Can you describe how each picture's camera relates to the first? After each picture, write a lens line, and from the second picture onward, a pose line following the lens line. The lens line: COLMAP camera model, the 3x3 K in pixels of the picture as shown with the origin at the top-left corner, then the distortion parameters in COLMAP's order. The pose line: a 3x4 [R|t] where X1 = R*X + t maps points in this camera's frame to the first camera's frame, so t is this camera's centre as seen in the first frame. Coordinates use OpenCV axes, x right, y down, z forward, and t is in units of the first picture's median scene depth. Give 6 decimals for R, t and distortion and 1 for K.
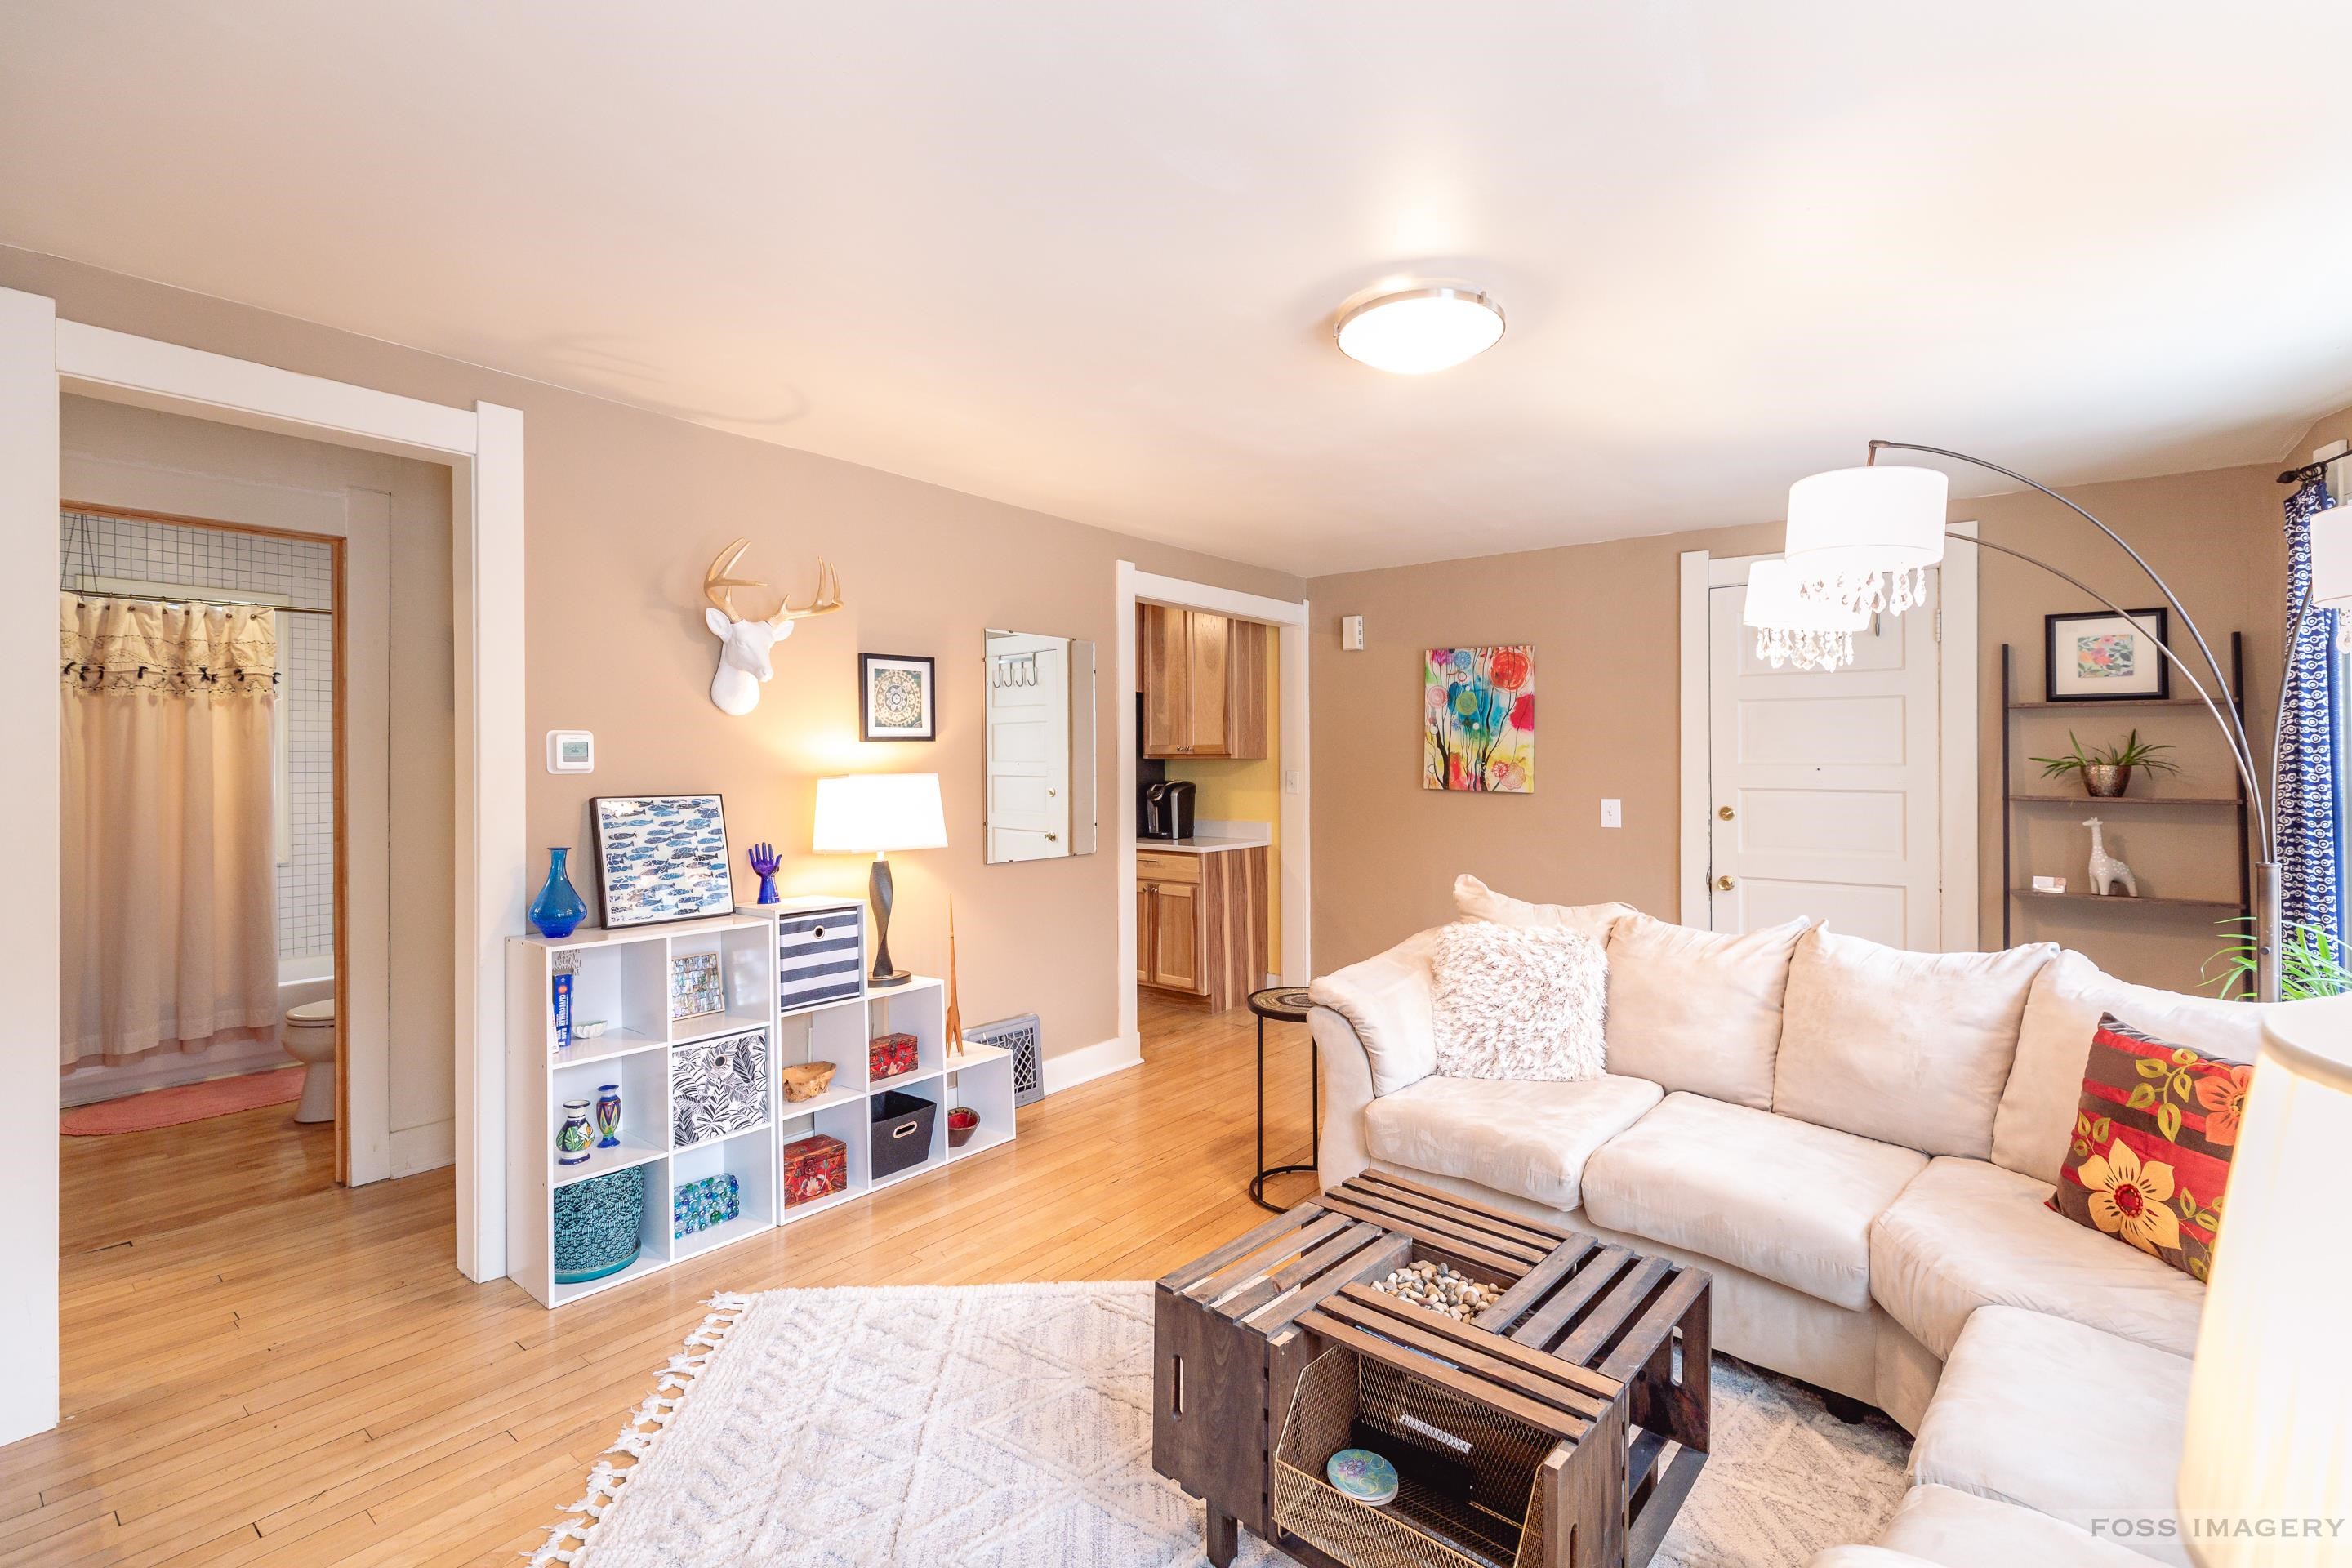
lens RADIAL K [[1061.5, 0, 1181.2], [0, 1061.5, 783.0], [0, 0, 1]] dist [0.004232, -0.000437]
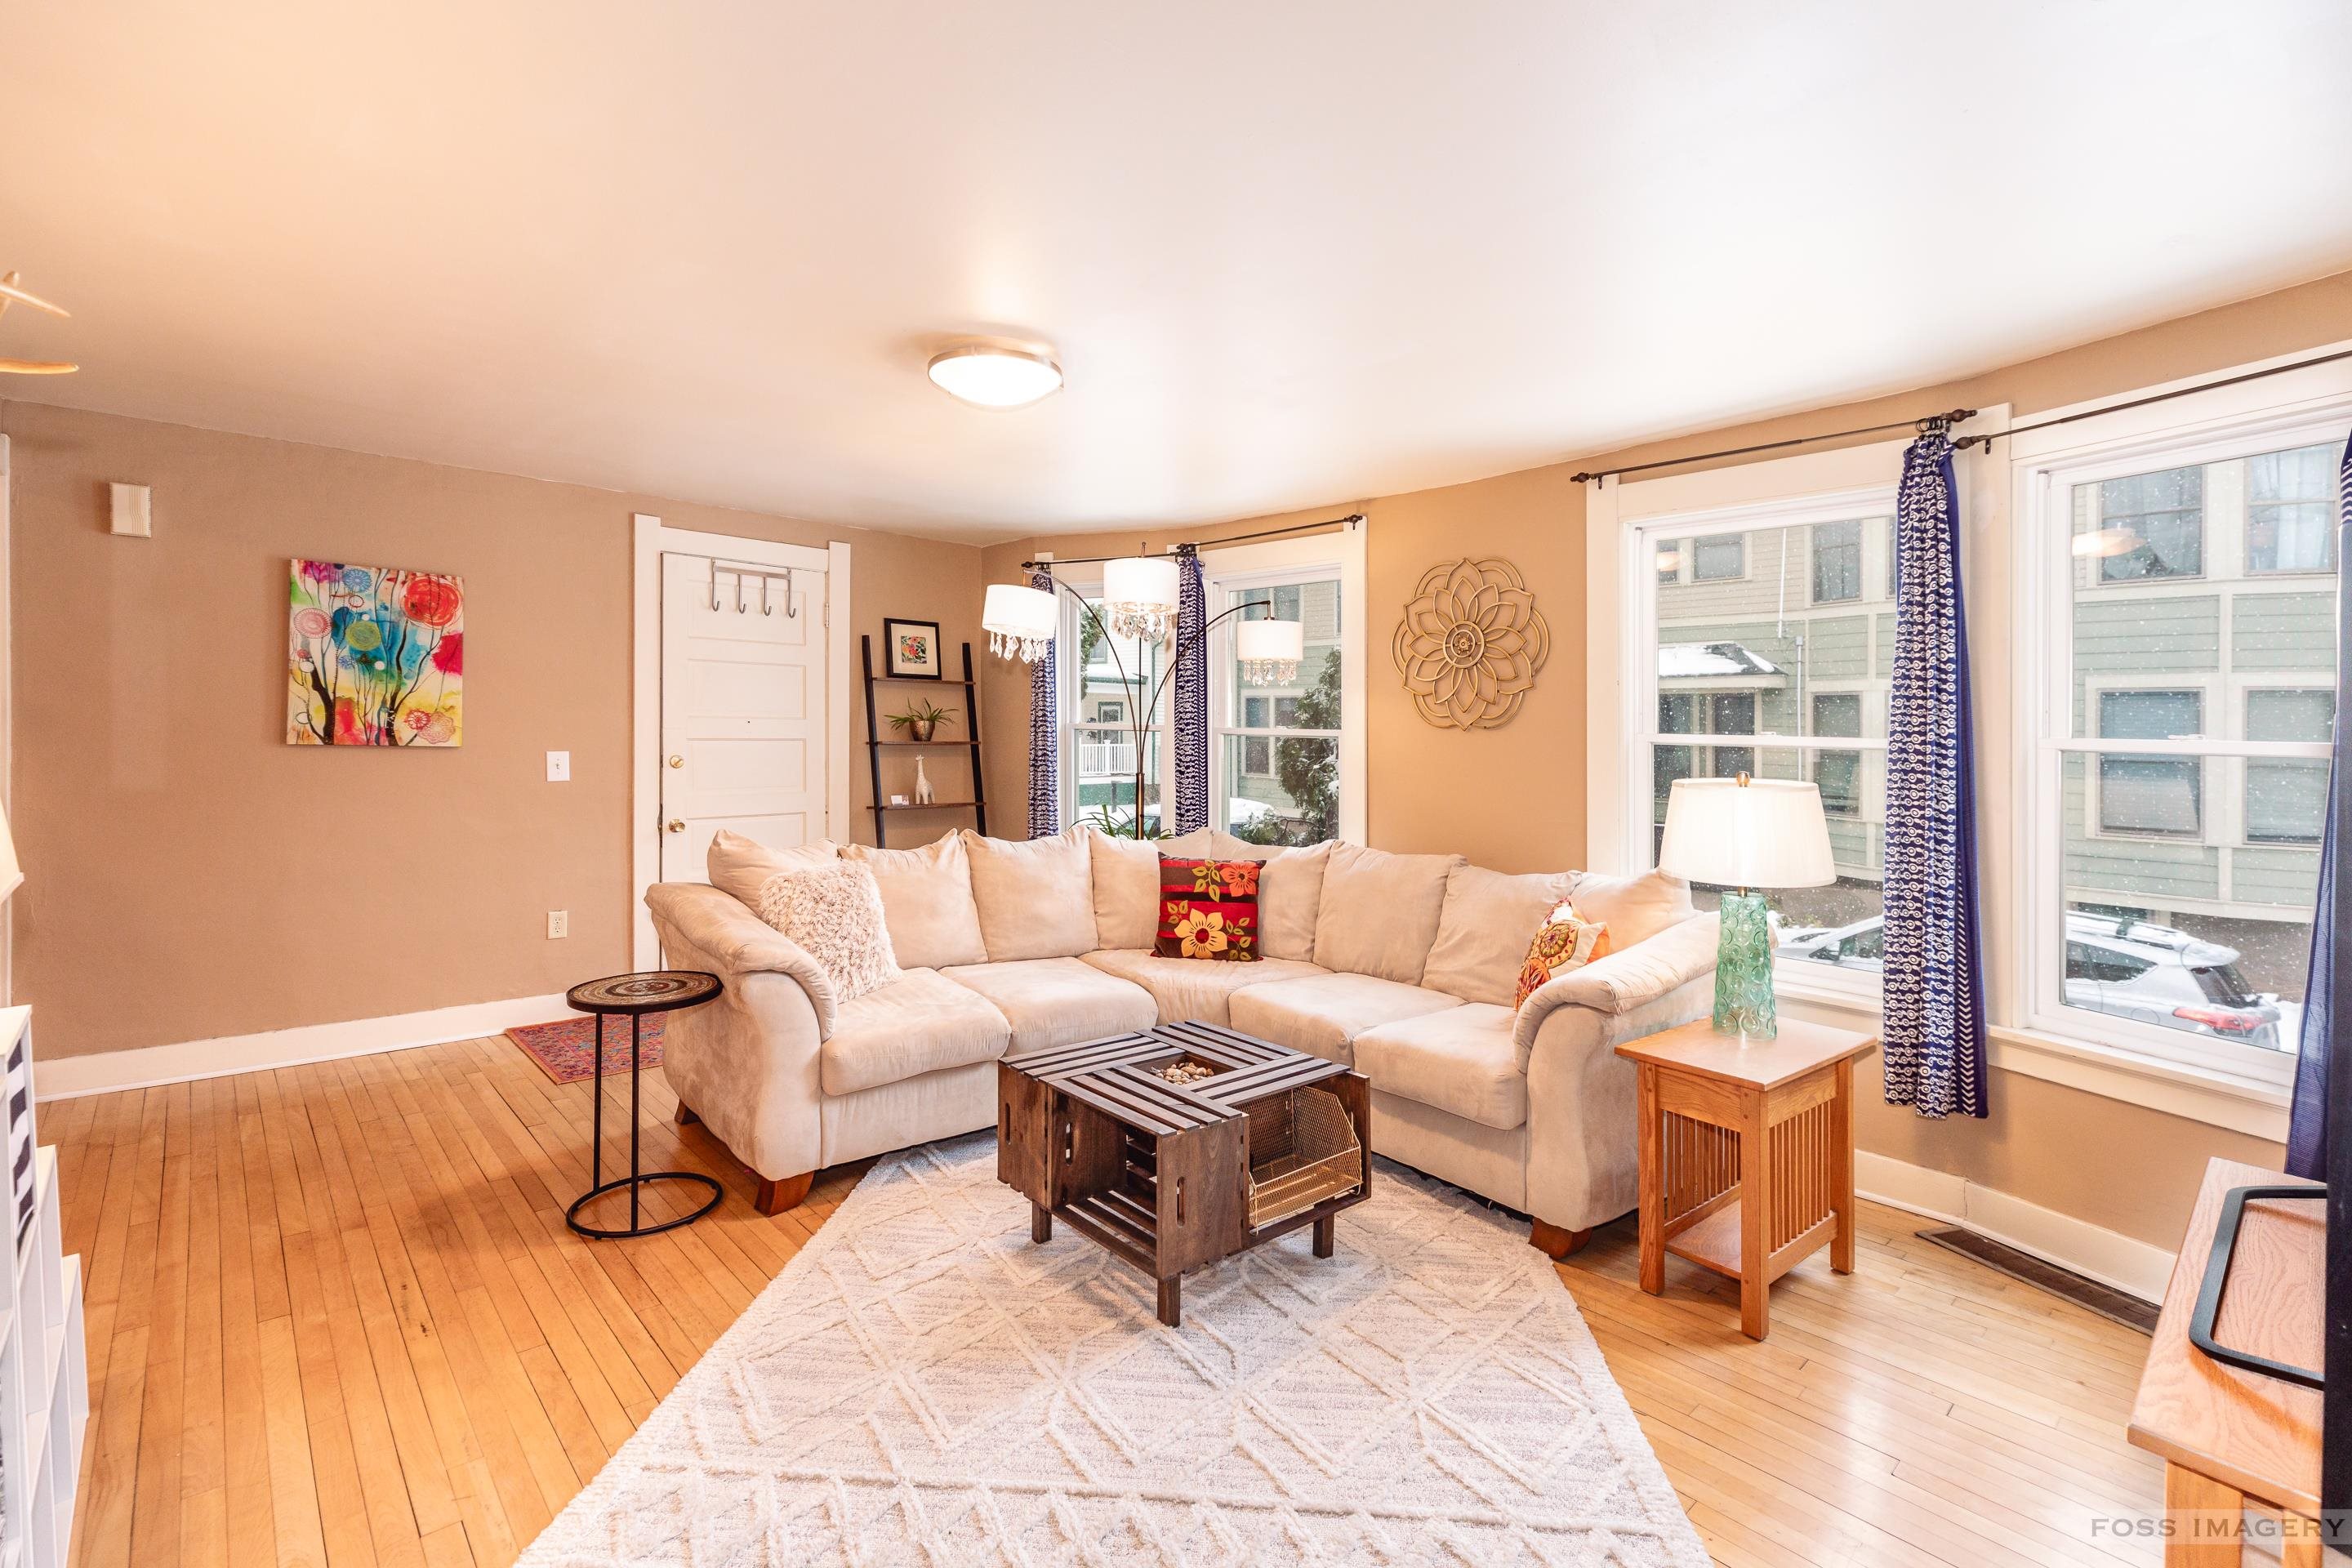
lens RADIAL K [[1061.5, 0, 1222.1], [0, 1061.5, 721.1], [0, 0, 1]] dist [0.004232, -0.000437]
pose [[0.128491, 0.000922, 0.991710, -0.450009], [0.000226, 1.000000, -0.000959, -0.010627], [-0.991711, 0.000347, 0.128491, 0.266141]]
